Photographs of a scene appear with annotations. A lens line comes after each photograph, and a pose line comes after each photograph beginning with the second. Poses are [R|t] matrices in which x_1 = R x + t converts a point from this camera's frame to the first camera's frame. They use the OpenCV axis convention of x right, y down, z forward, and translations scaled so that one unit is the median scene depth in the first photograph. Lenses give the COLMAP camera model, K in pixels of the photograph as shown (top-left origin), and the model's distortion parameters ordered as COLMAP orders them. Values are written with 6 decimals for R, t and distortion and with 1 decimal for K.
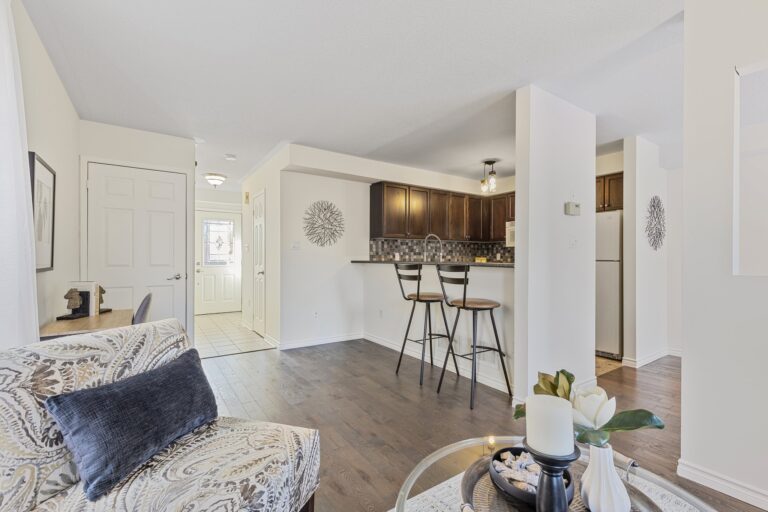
lens RADIAL K [[351.6, 0, 388.4], [0, 351.6, 254.3], [0, 0, 1]] dist [0.002243, -0.000790]
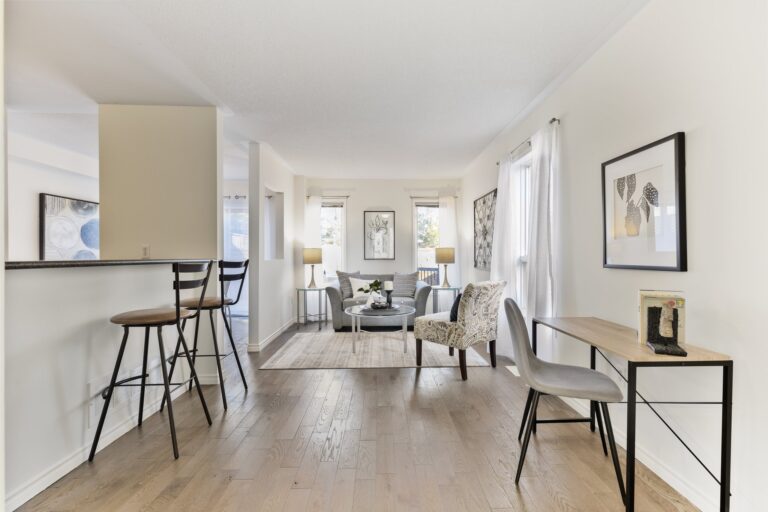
lens RADIAL K [[351.6, 0, 388.1], [0, 351.6, 258.1], [0, 0, 1]] dist [0.002243, -0.000790]
pose [[-0.831258, -0.007080, 0.555841, -0.386626], [-0.008238, 0.999966, 0.000418, 0.011292], [-0.555825, -0.004232, -0.831288, 0.878222]]
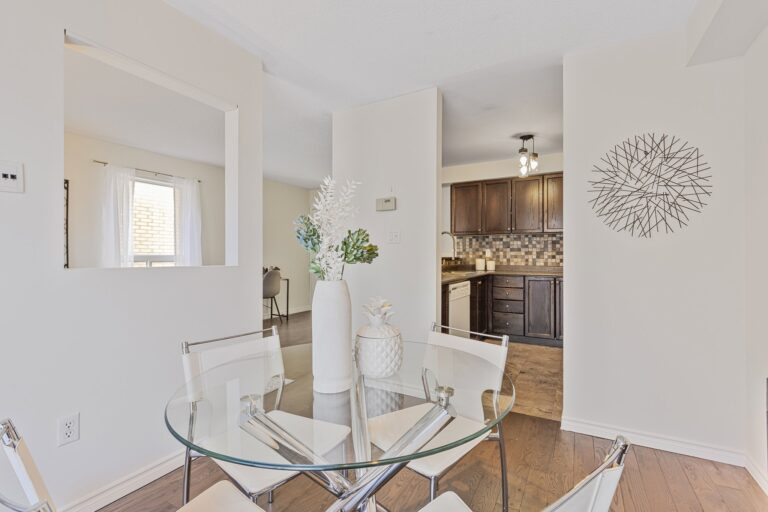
lens RADIAL K [[351.6, 0, 394.3], [0, 351.6, 253.2], [0, 0, 1]] dist [0.002243, -0.000790]
pose [[0.440525, -0.009249, -0.897693, 0.833710], [0.008024, 0.999948, -0.006365, 0.011296], [0.897705, -0.004399, 0.440576, 0.343154]]
